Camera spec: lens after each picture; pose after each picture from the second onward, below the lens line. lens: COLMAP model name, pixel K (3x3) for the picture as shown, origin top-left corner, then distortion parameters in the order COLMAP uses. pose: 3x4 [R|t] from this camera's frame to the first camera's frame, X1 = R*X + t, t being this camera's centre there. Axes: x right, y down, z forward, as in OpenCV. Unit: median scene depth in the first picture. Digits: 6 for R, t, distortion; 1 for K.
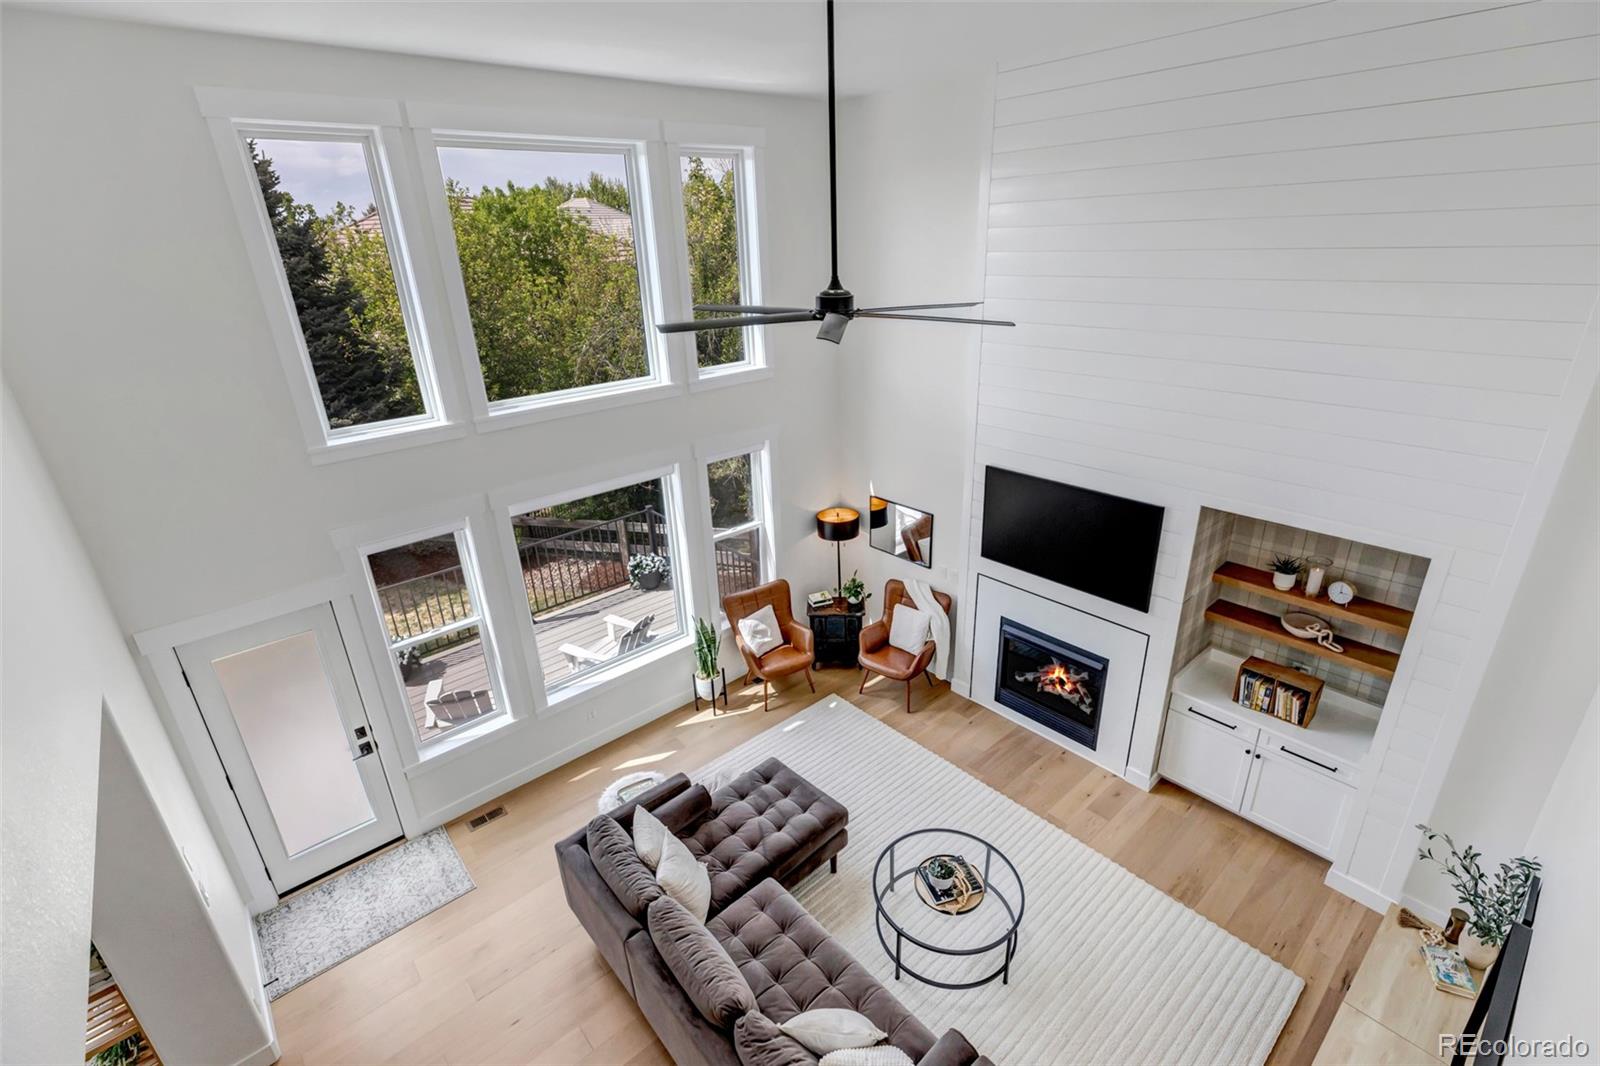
lens RADIAL K [[730.3, 0, 796.7], [0, 730.3, 531.4], [0, 0, 1]] dist [0.002862, -0.000517]
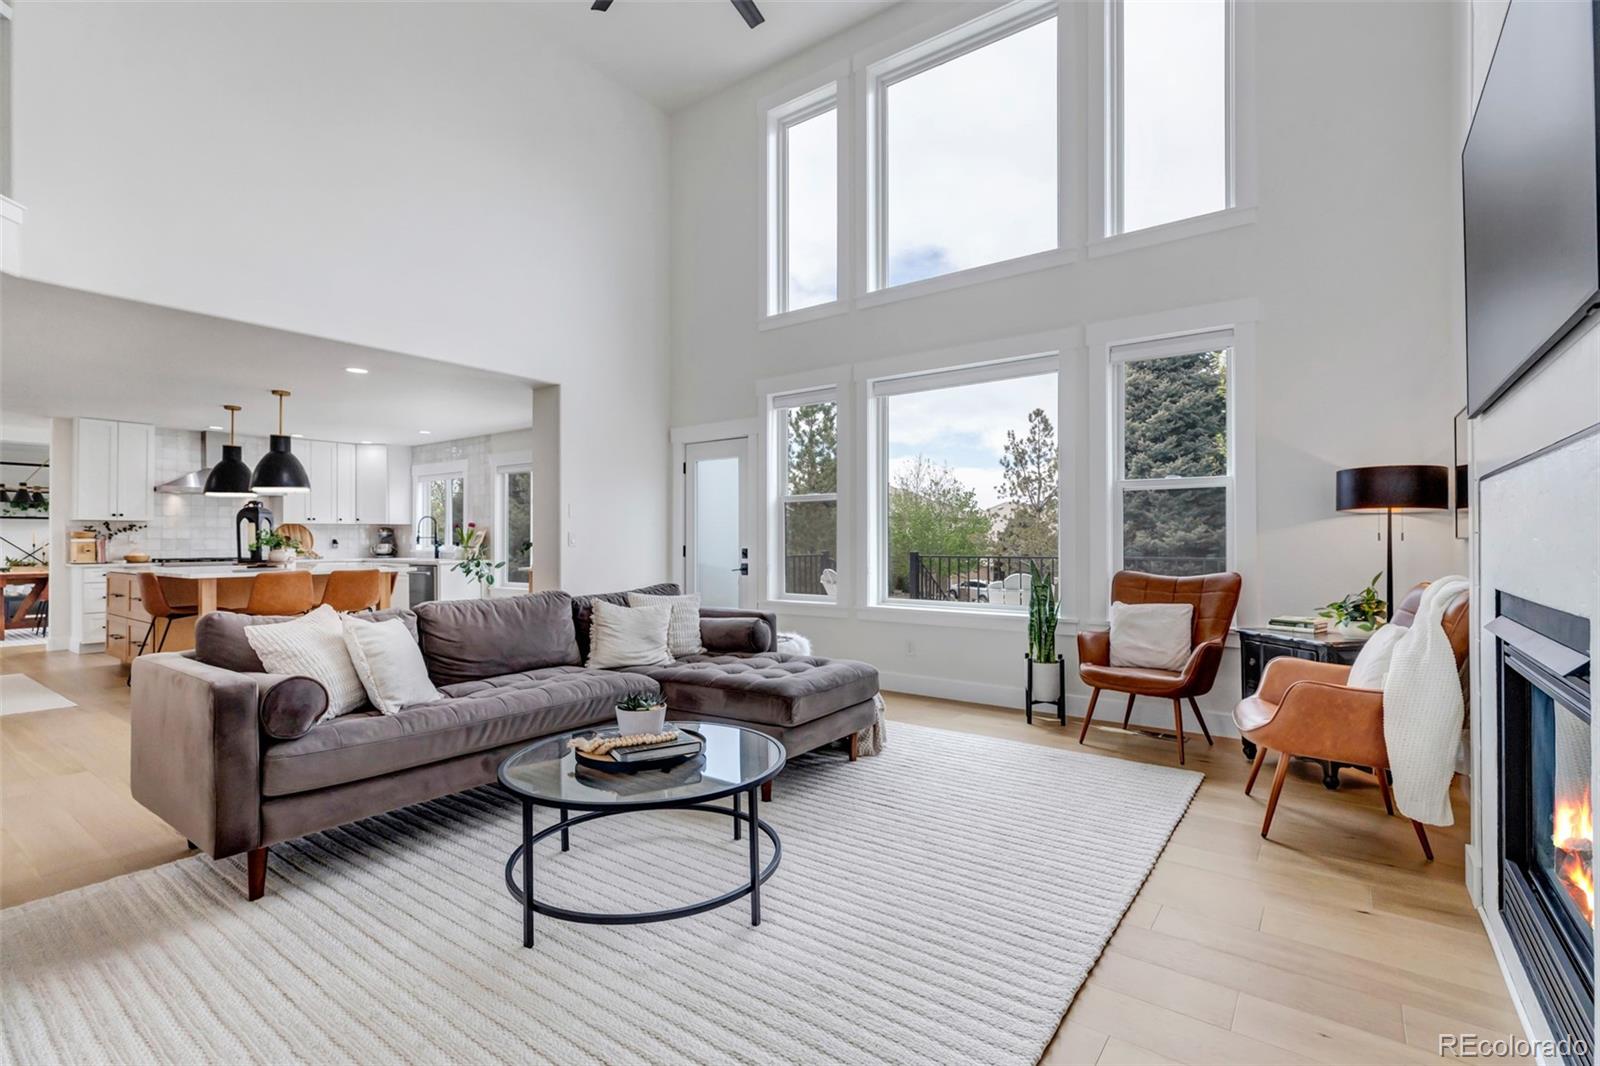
lens RADIAL K [[742.3, 0, 800.0], [0, 742.3, 533.0], [0, 0, 1]] dist [-0.000746, 0.008805]
pose [[0.218810, 0.027036, -0.975393, 0.593083], [-0.379213, 0.923396, -0.059474, 0.251796], [0.899066, 0.382895, 0.212301, 0.714919]]
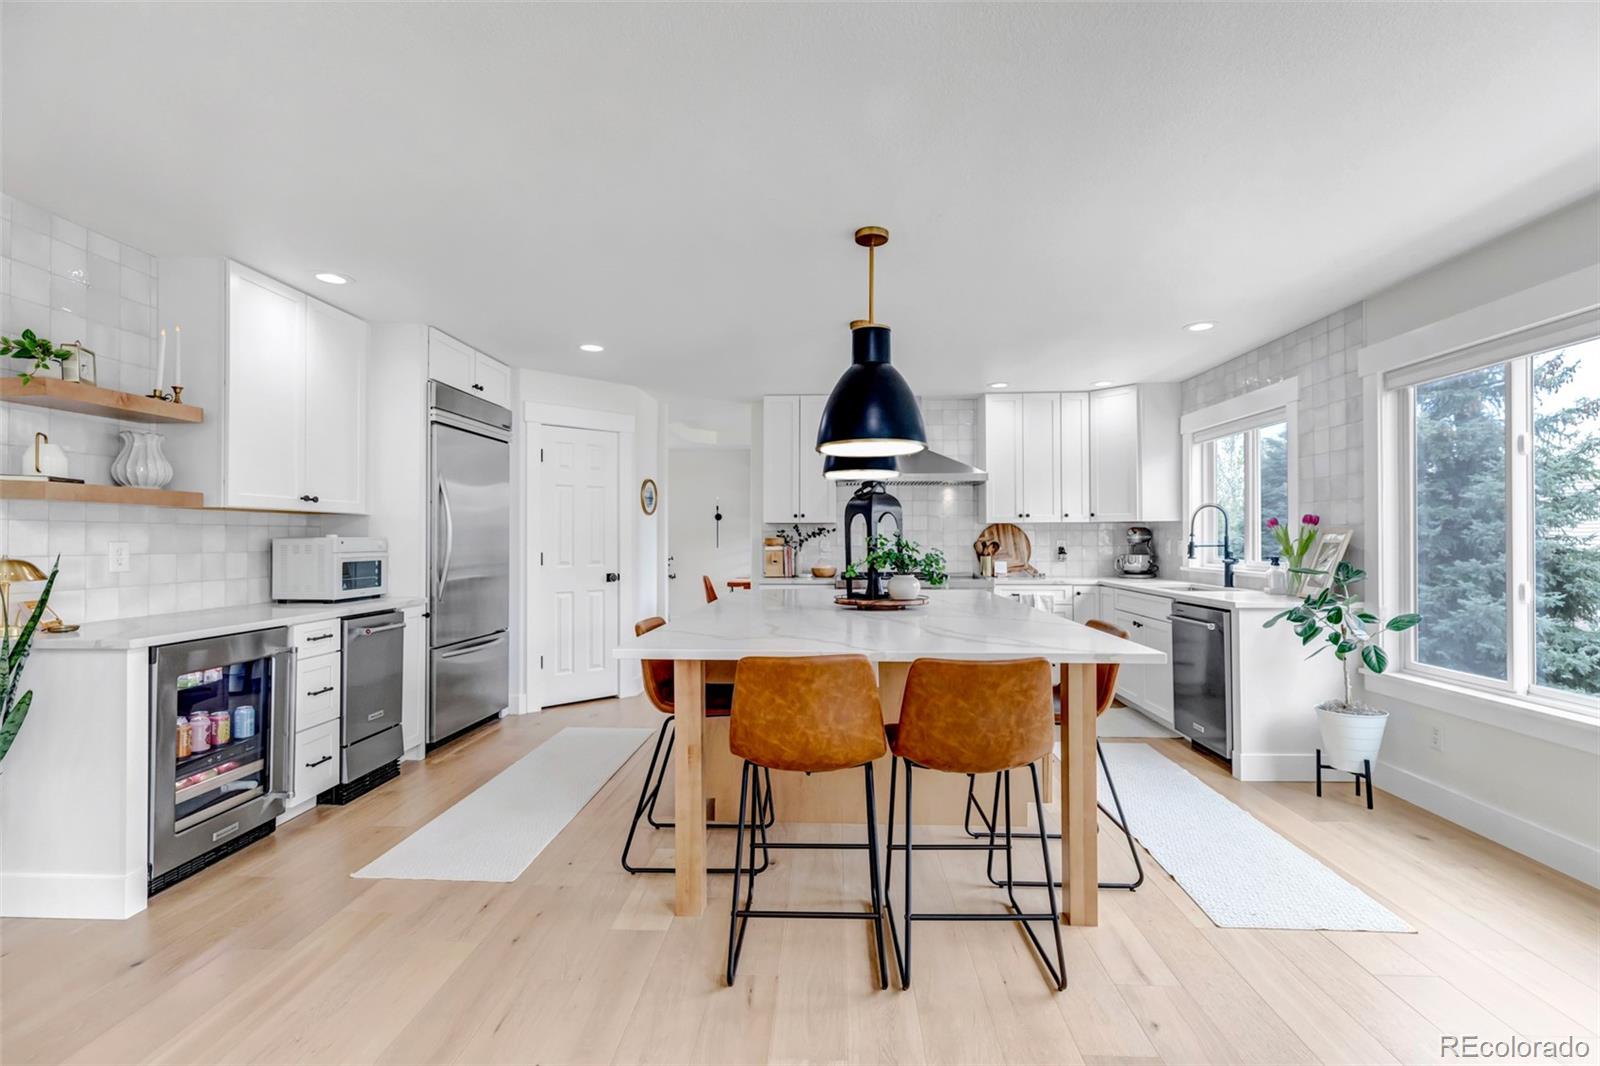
lens RADIAL K [[745.6, 0, 799.4], [0, 745.6, 538.4], [0, 0, 1]] dist [0.002990, -0.001678]
pose [[-0.681926, 0.036714, -0.730499, -0.252655], [-0.255469, 0.923883, 0.284915, 0.345821], [0.685356, 0.380910, -0.620641, 0.529736]]
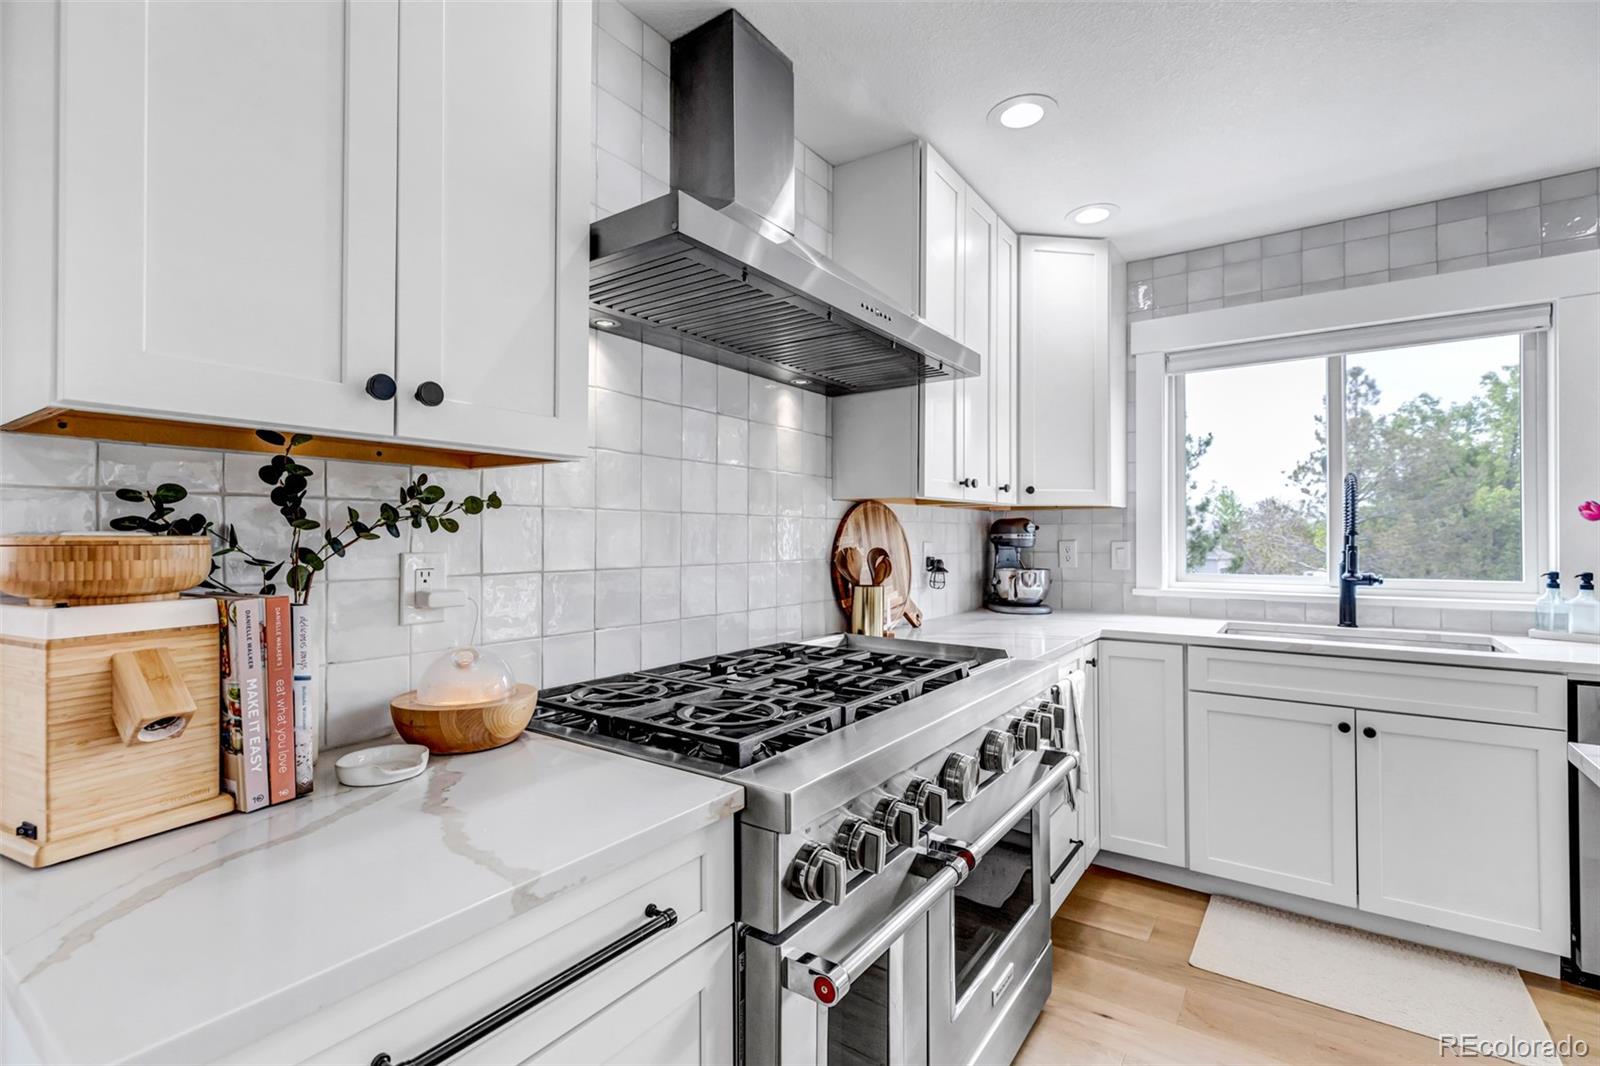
lens RADIAL K [[721.4, 0, 803.8], [0, 721.4, 539.8], [0, 0, 1]] dist [0.006450, -0.000169]
pose [[0.250153, 0.038435, -0.967443, -0.851472], [-0.376158, 0.924576, -0.060531, 0.622544], [0.892148, 0.379054, 0.245744, -0.085444]]
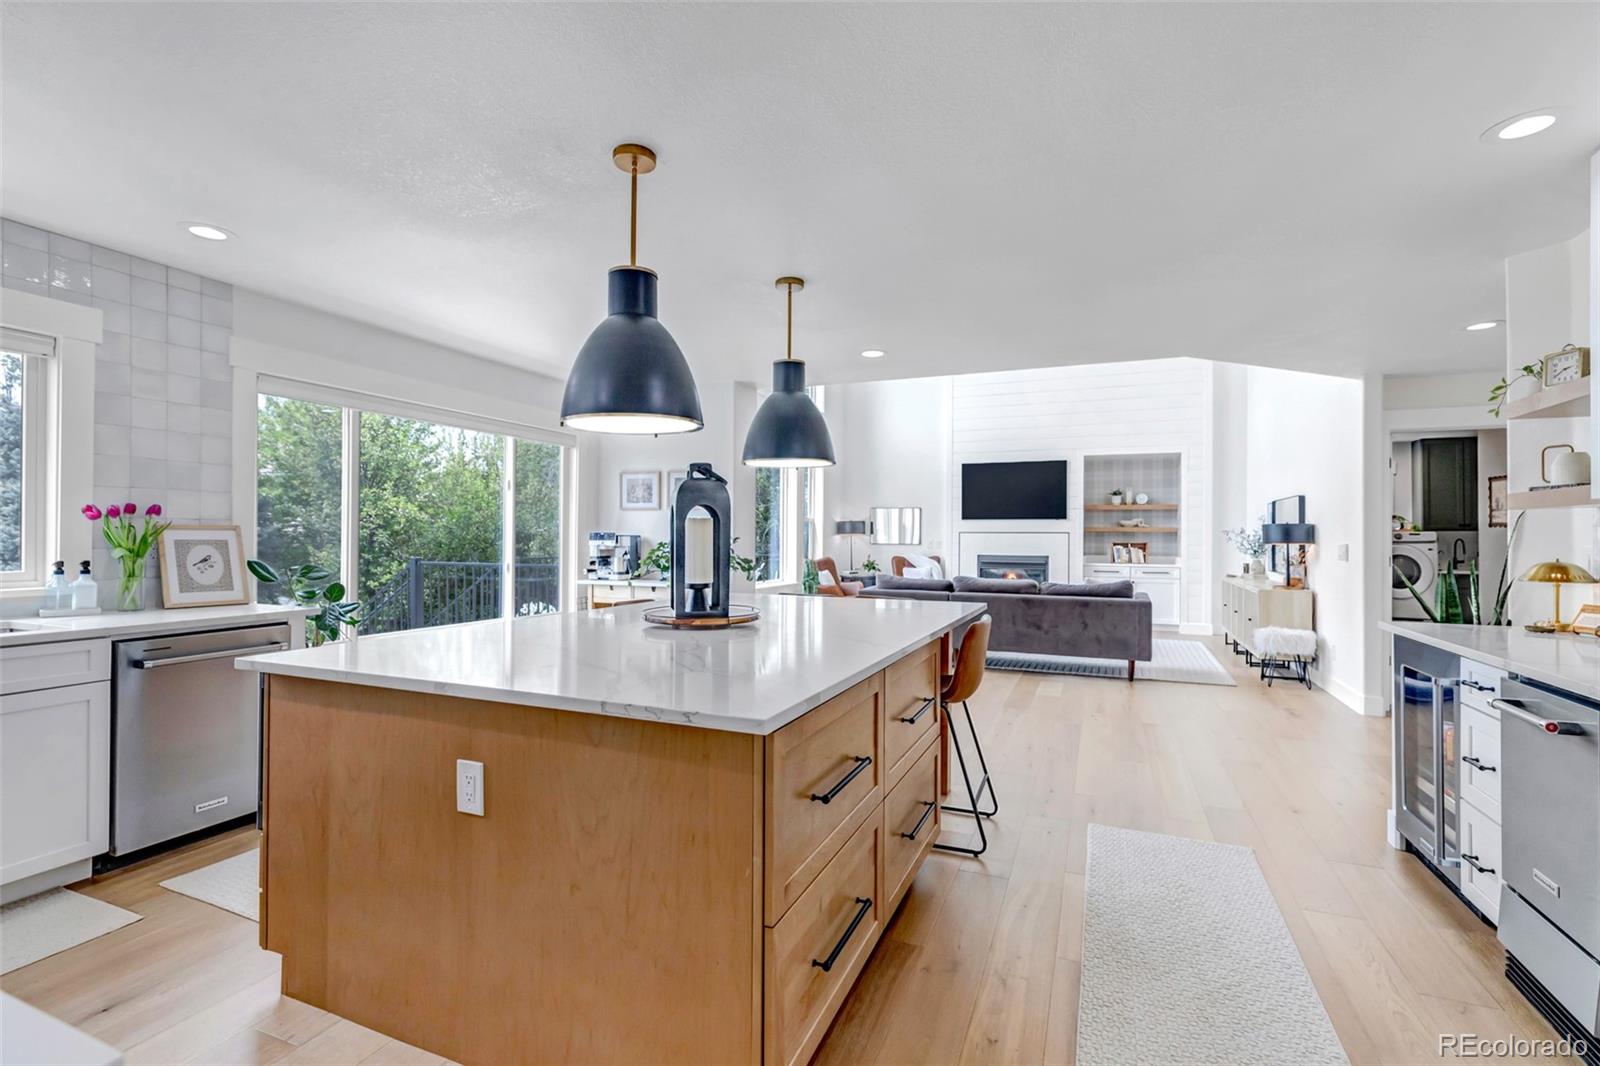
lens RADIAL K [[730.3, 0, 796.7], [0, 730.3, 531.4], [0, 0, 1]] dist [0.002862, -0.000517]
pose [[0.896284, 0.048210, 0.440853, -0.910651], [0.129979, 0.921863, -0.365068, 0.684995], [-0.424006, 0.384506, 0.819984, -0.232477]]
